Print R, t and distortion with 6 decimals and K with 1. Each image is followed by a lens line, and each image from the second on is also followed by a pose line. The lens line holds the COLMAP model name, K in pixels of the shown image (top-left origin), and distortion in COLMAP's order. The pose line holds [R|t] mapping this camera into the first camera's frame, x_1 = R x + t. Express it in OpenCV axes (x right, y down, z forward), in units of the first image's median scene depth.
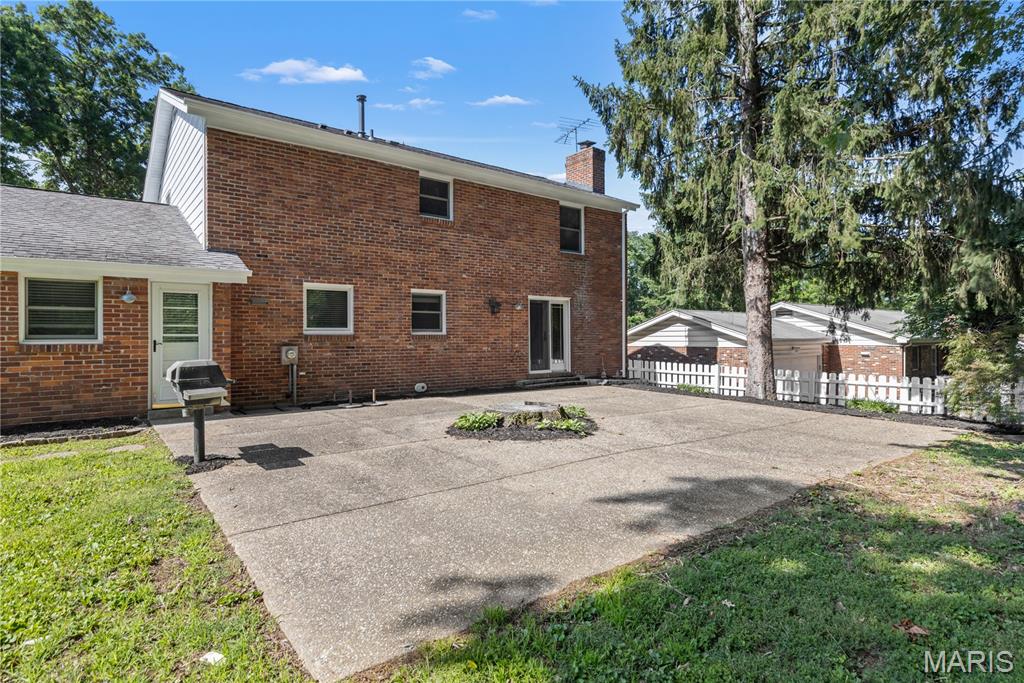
lens RADIAL K [[566.5, 0, 529.6], [0, 566.5, 343.2], [0, 0, 1]] dist [-0.001230, -0.000321]
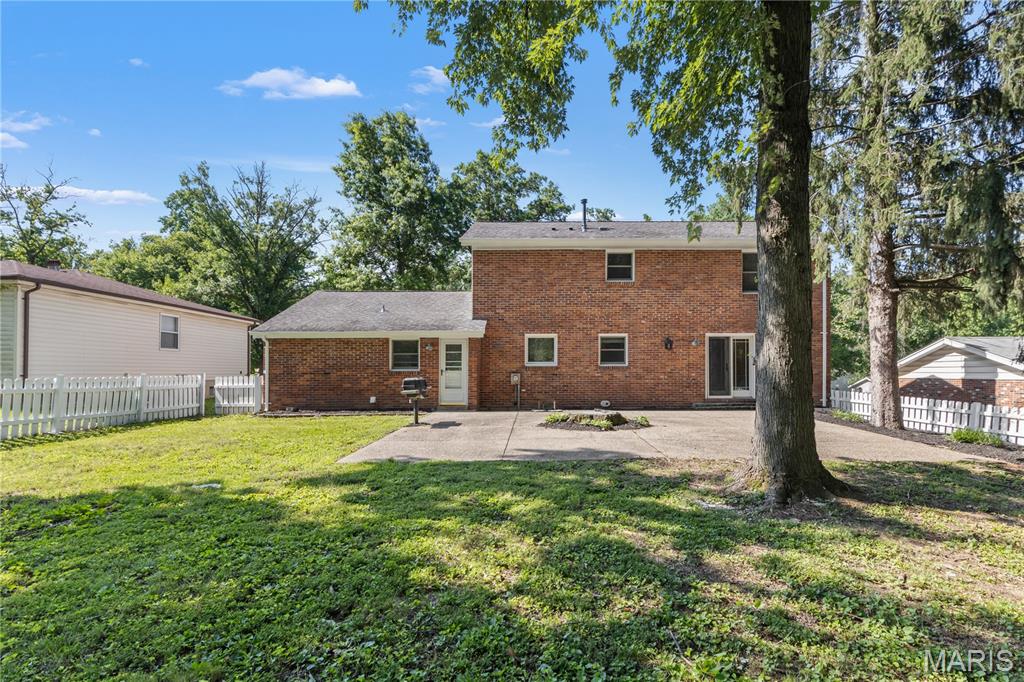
lens RADIAL K [[529.5, 0, 510.2], [0, 529.5, 371.4], [0, 0, 1]] dist [0.004034, 0.000136]
pose [[0.761311, 0.000716, -0.648387, 0.484483], [-0.006610, 0.999956, -0.006656, 0.008474], [0.648353, 0.009353, 0.761282, -0.154108]]
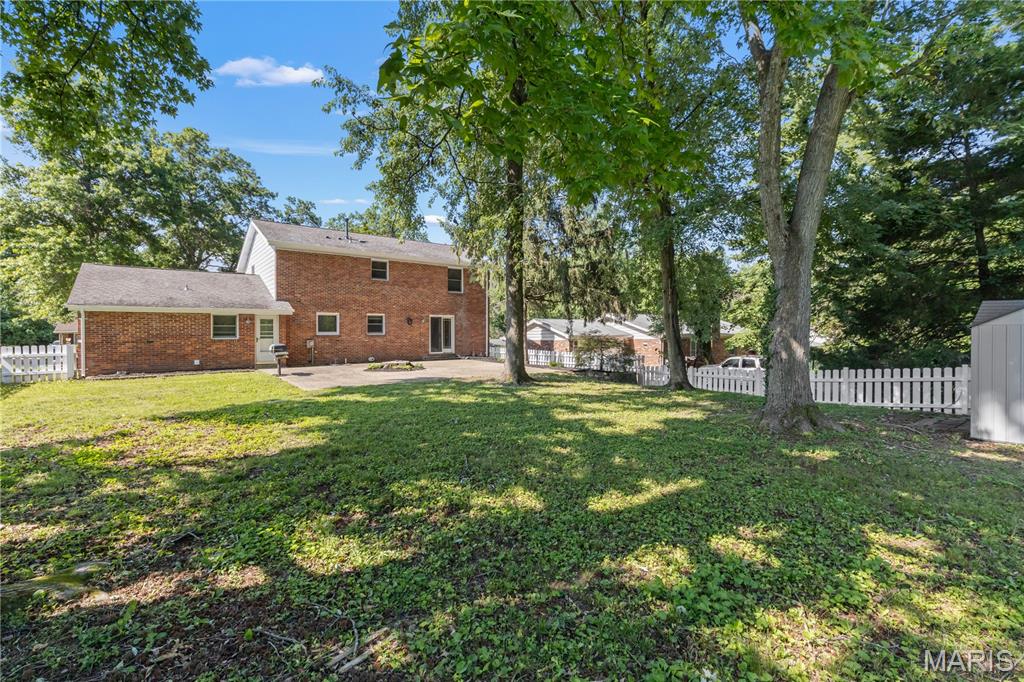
lens RADIAL K [[475.0, 0, 510.3], [0, 475.0, 336.6], [0, 0, 1]] dist [-0.003373, -0.000650]
pose [[0.999665, -0.004214, -0.025547, 0.385411], [0.004073, 0.999976, -0.005584, 0.004630], [0.025570, 0.005478, 0.999658, -0.800465]]
